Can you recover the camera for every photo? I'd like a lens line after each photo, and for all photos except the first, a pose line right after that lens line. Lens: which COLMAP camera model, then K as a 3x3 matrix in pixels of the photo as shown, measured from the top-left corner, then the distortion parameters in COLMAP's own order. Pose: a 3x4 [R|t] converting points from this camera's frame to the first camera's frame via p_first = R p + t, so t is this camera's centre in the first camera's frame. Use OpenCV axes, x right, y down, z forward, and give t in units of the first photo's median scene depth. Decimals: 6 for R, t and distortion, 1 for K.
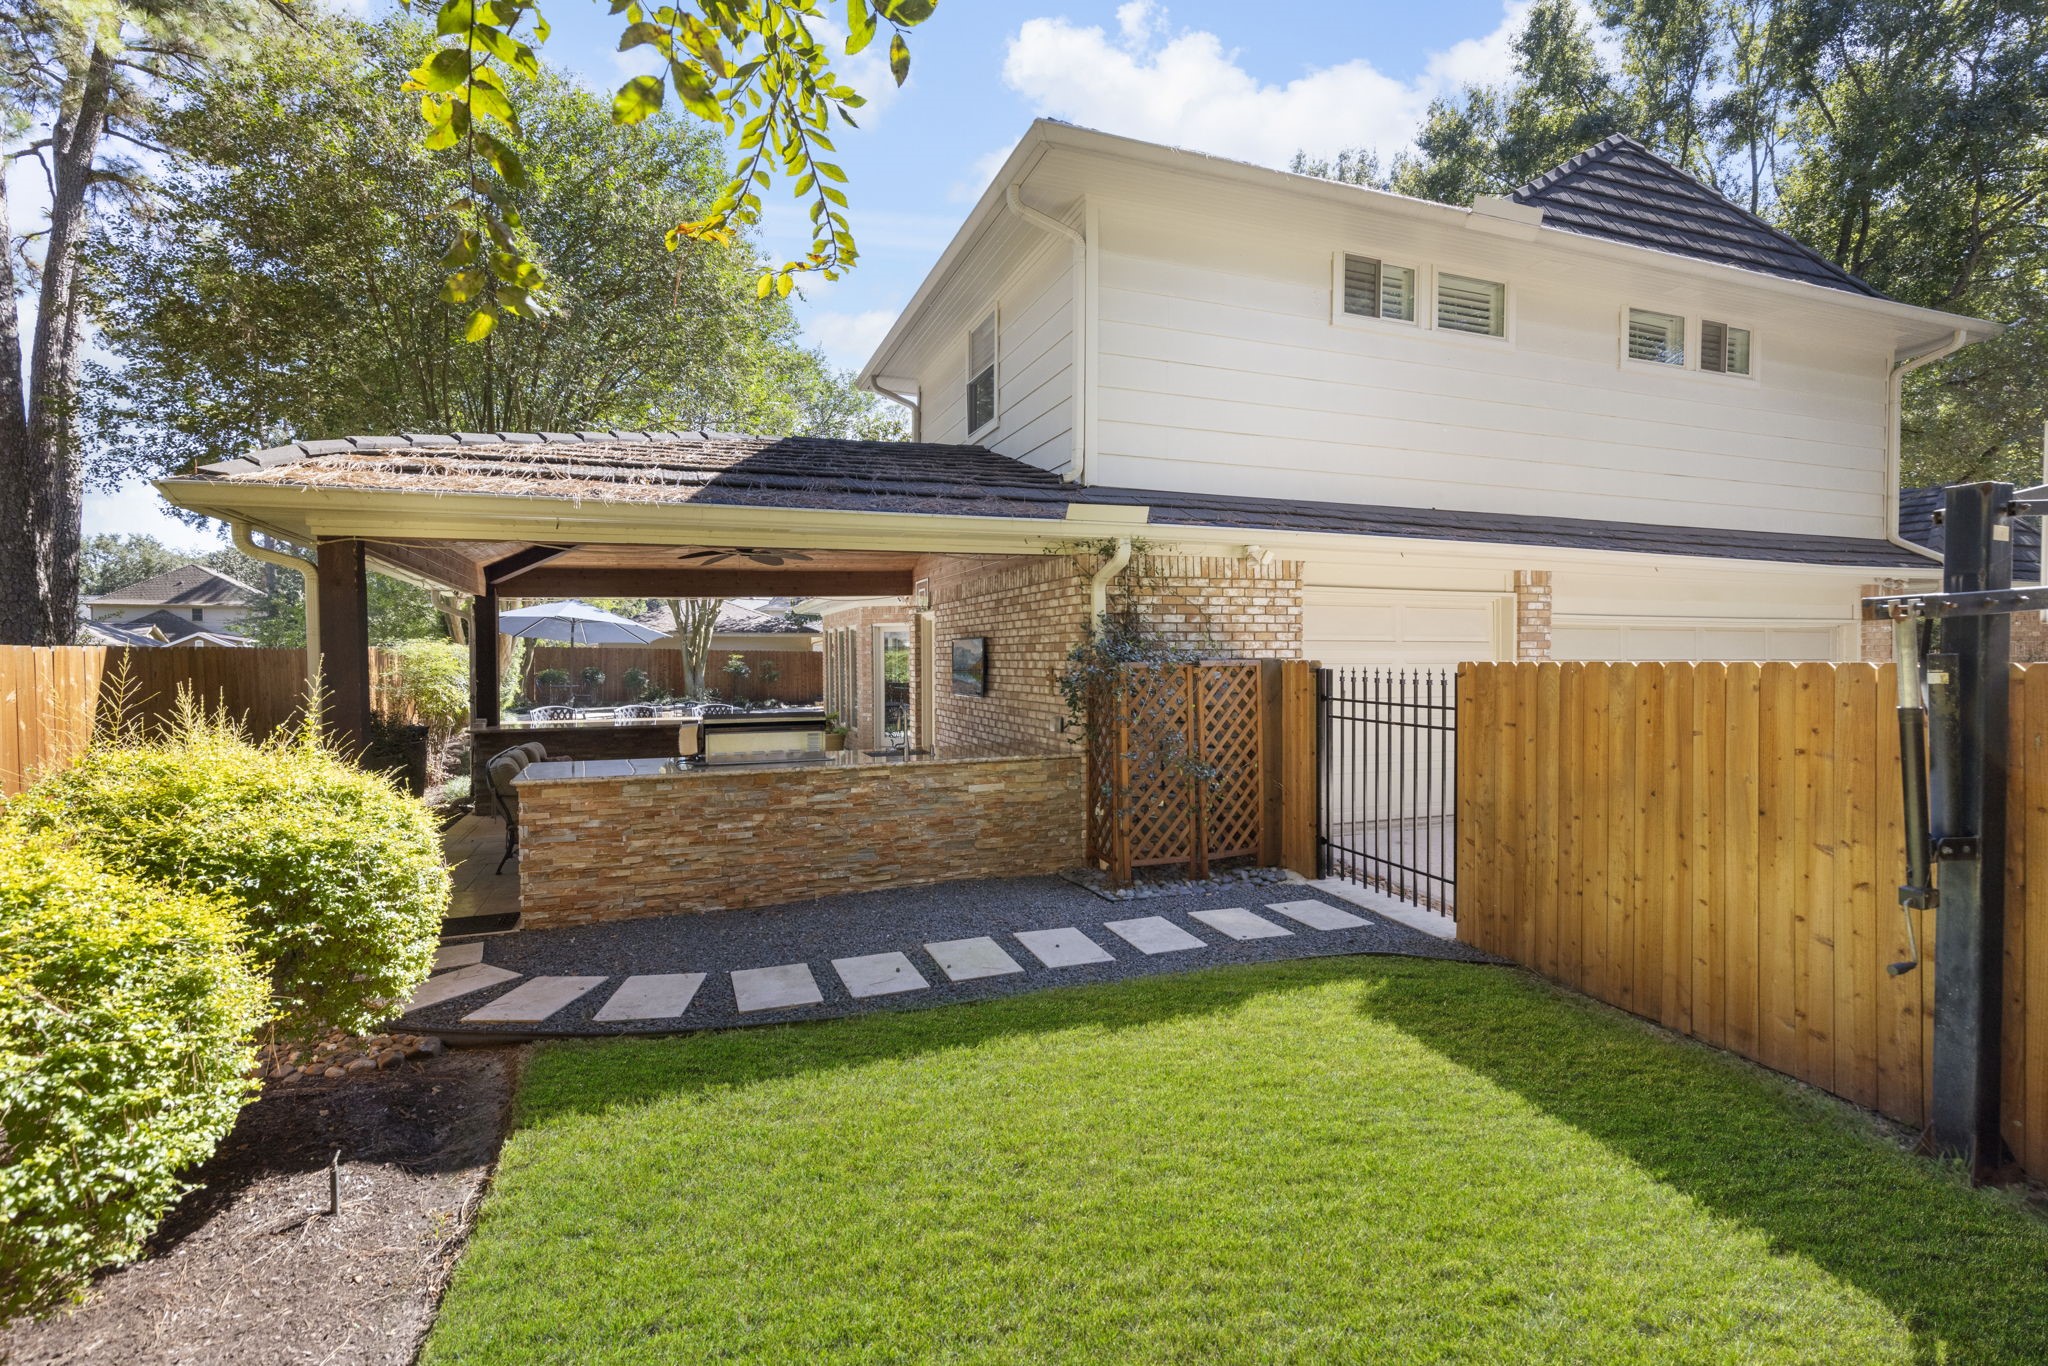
lens RADIAL K [[935.3, 0, 1020.7], [0, 935.3, 679.0], [0, 0, 1]] dist [0.003357, 0.000161]
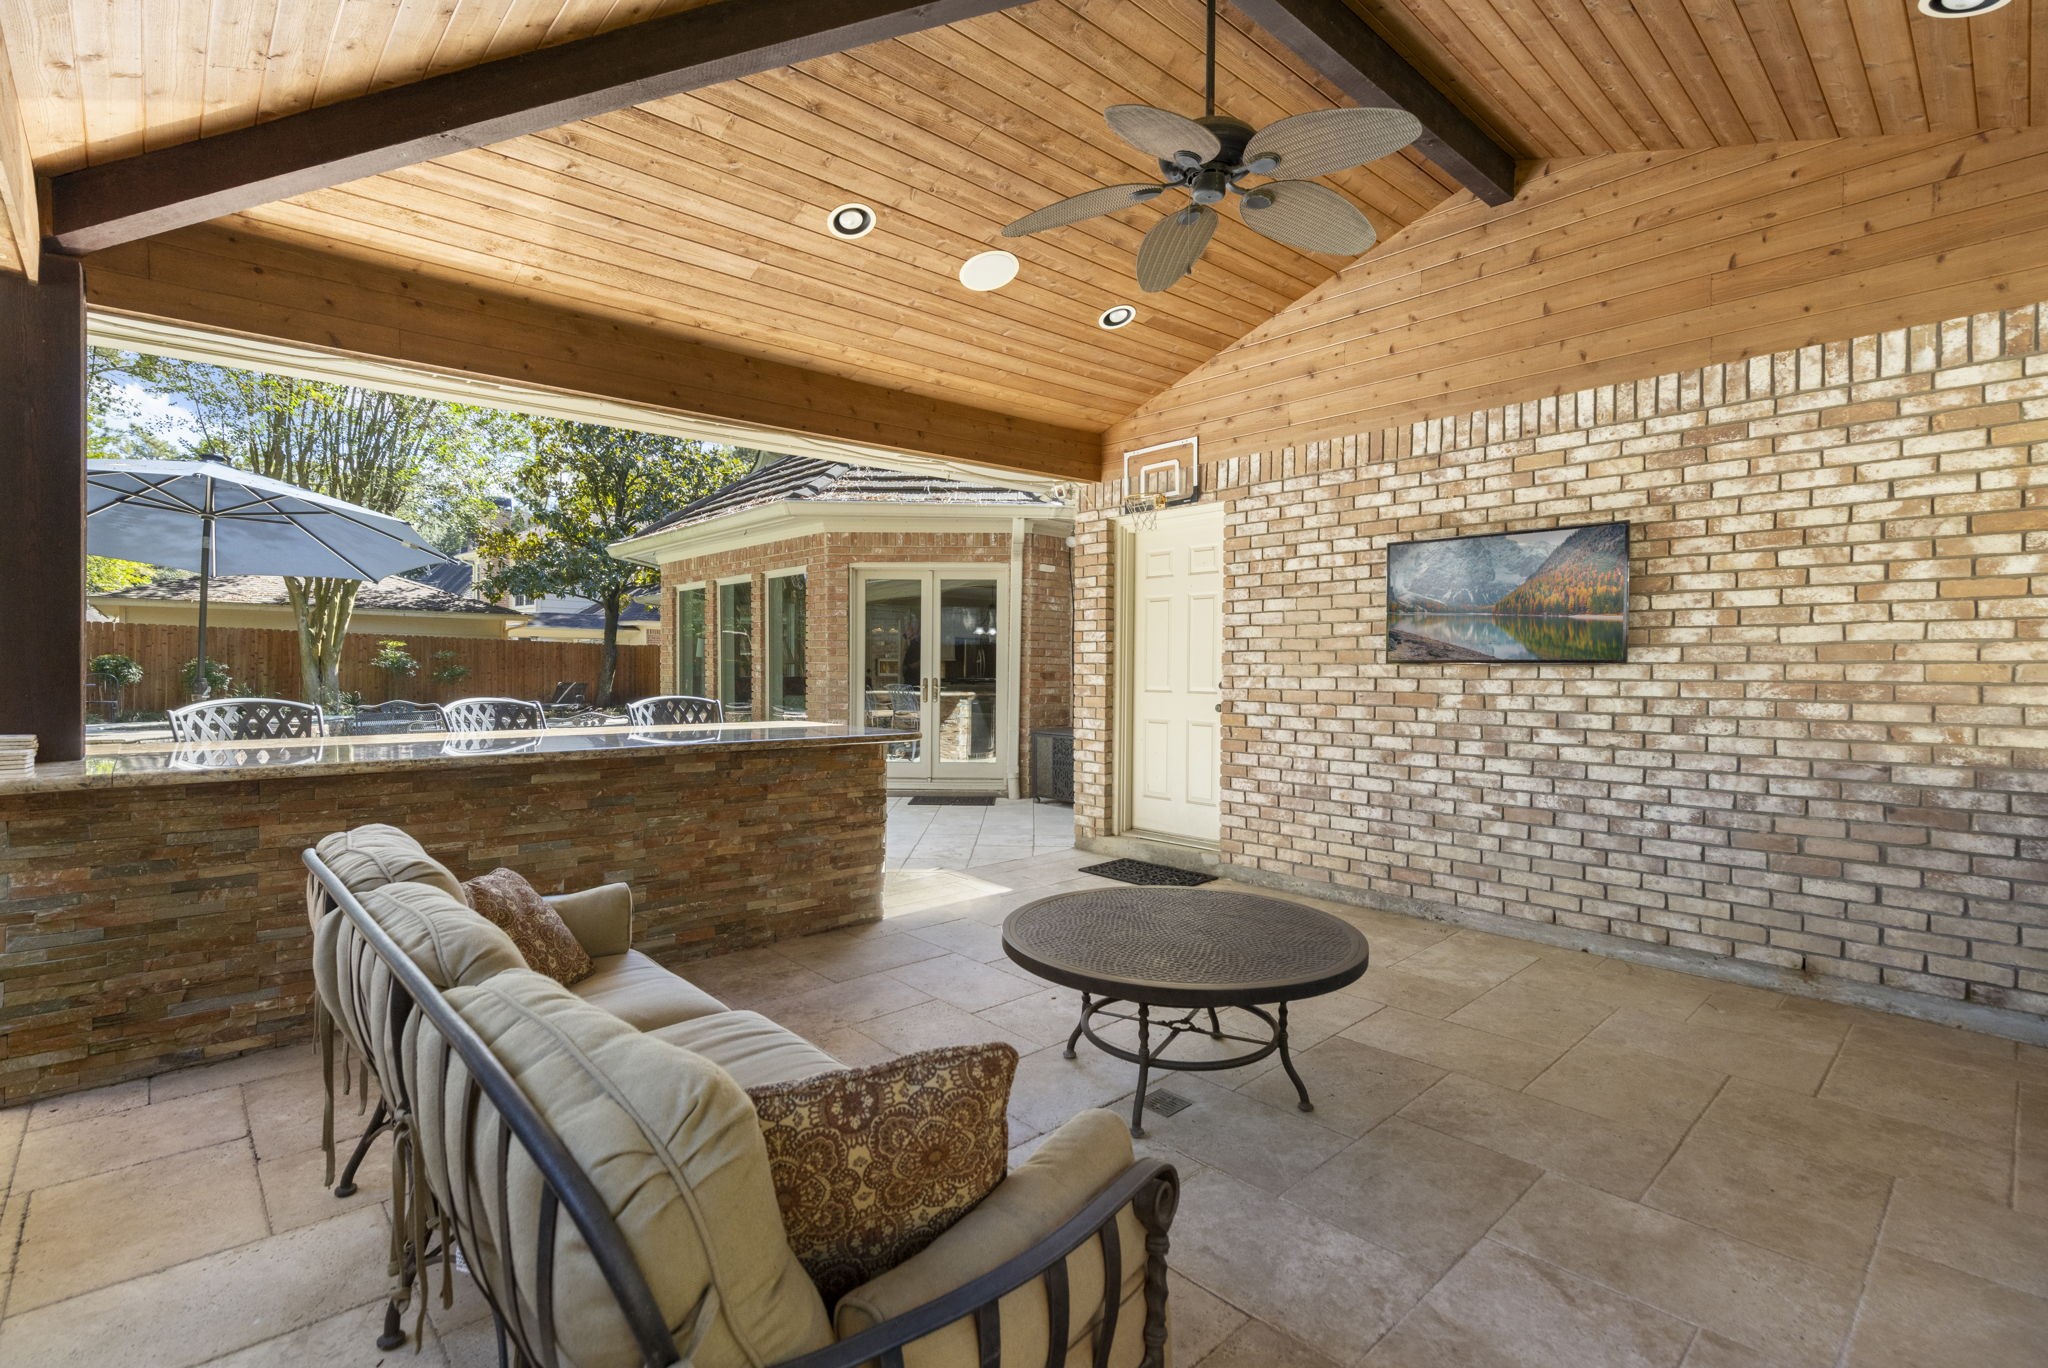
lens RADIAL K [[935.3, 0, 1020.7], [0, 935.3, 680.0], [0, 0, 1]] dist [0.003357, 0.000161]
pose [[0.926366, 0.003986, 0.376603, -0.148136], [0.001131, 0.999910, -0.013365, 0.010816], [-0.376622, 0.012807, 0.926278, 0.232851]]
